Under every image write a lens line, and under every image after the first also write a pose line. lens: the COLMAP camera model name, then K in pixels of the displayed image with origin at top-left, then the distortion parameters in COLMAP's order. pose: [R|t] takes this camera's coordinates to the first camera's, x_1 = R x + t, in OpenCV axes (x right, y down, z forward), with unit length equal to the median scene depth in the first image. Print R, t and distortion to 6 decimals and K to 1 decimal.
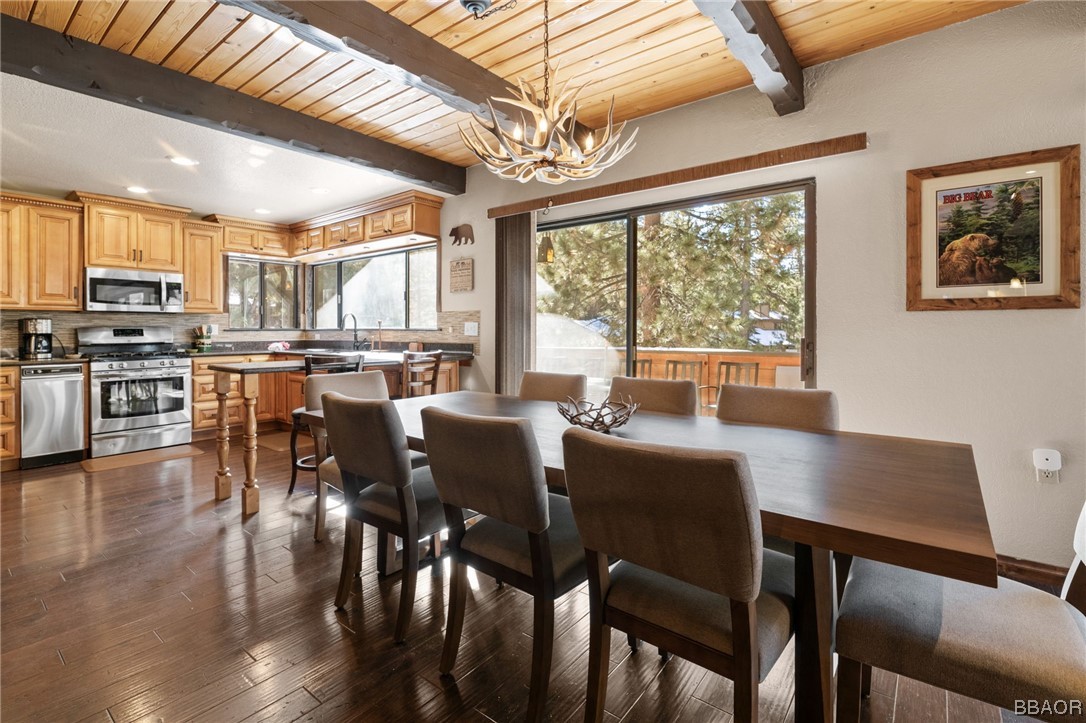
lens RADIAL K [[497.8, 0, 538.7], [0, 497.8, 329.3], [0, 0, 1]] dist [-0.000158, -0.000851]
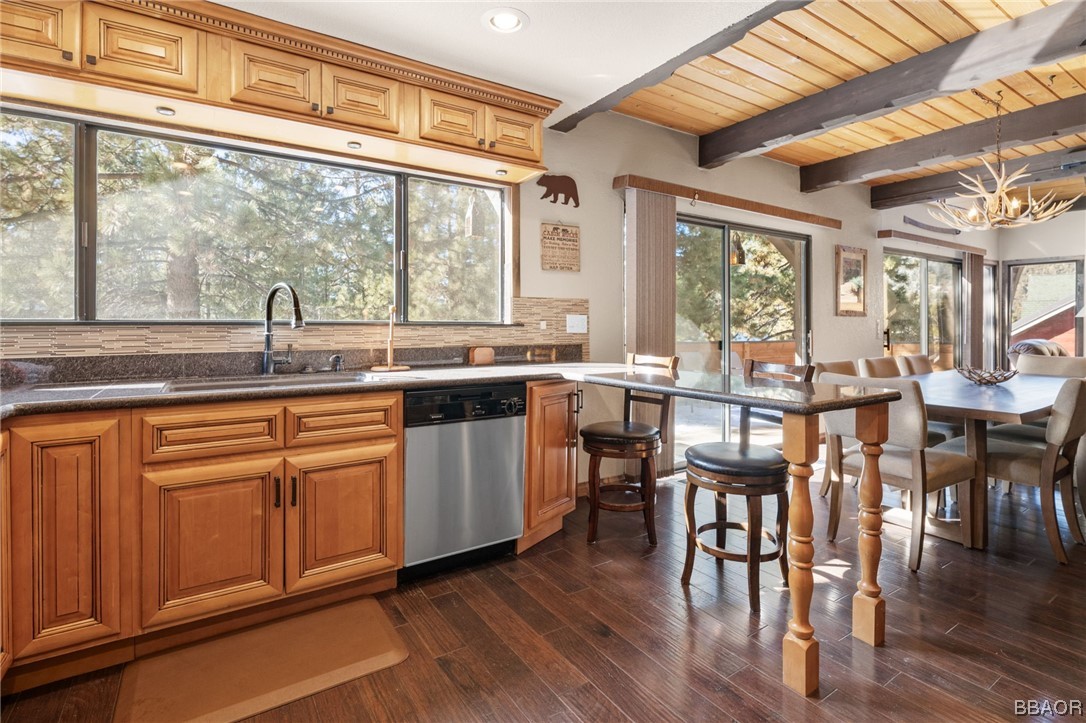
lens RADIAL K [[531.5, 0, 550.3], [0, 531.5, 324.8], [0, 0, 1]] dist [0.003283, 0.002078]
pose [[0.302141, 0.001702, 0.953262, -0.854092], [-0.002446, 0.999996, -0.001010, 0.001195], [-0.953260, -0.002027, 0.302144, 0.771686]]
